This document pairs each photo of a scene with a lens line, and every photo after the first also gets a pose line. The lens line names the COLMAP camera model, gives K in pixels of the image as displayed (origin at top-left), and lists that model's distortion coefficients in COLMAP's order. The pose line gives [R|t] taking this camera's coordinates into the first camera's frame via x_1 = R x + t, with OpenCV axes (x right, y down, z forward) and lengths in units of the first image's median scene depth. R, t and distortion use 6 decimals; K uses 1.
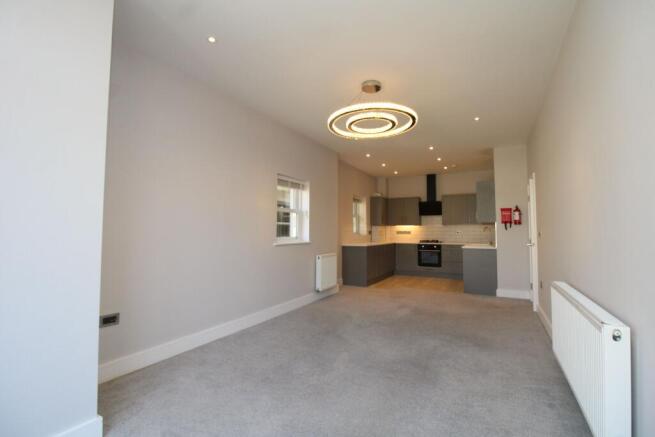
lens RADIAL K [[314.0, 0, 327.5], [0, 314.0, 218.5], [0, 0, 1]] dist [-0.001503, -0.000346]
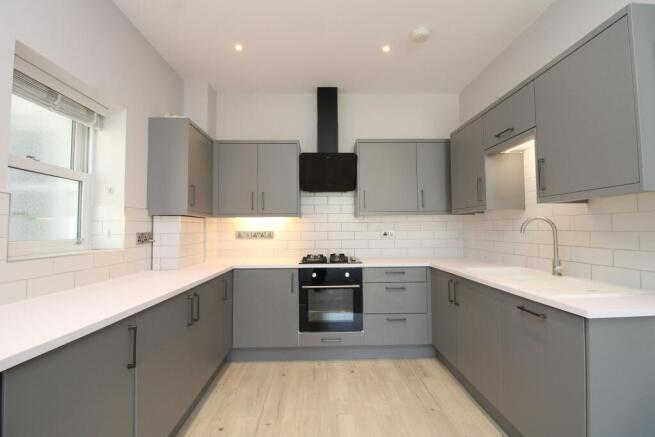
lens RADIAL K [[314.0, 0, 327.5], [0, 314.0, 218.5], [0, 0, 1]] dist [-0.001503, -0.000346]
pose [[0.864024, 0.012172, 0.503303, 0.135031], [-0.017221, 0.999837, 0.005384, 0.022126], [-0.503156, -0.013319, 0.864093, 0.667541]]
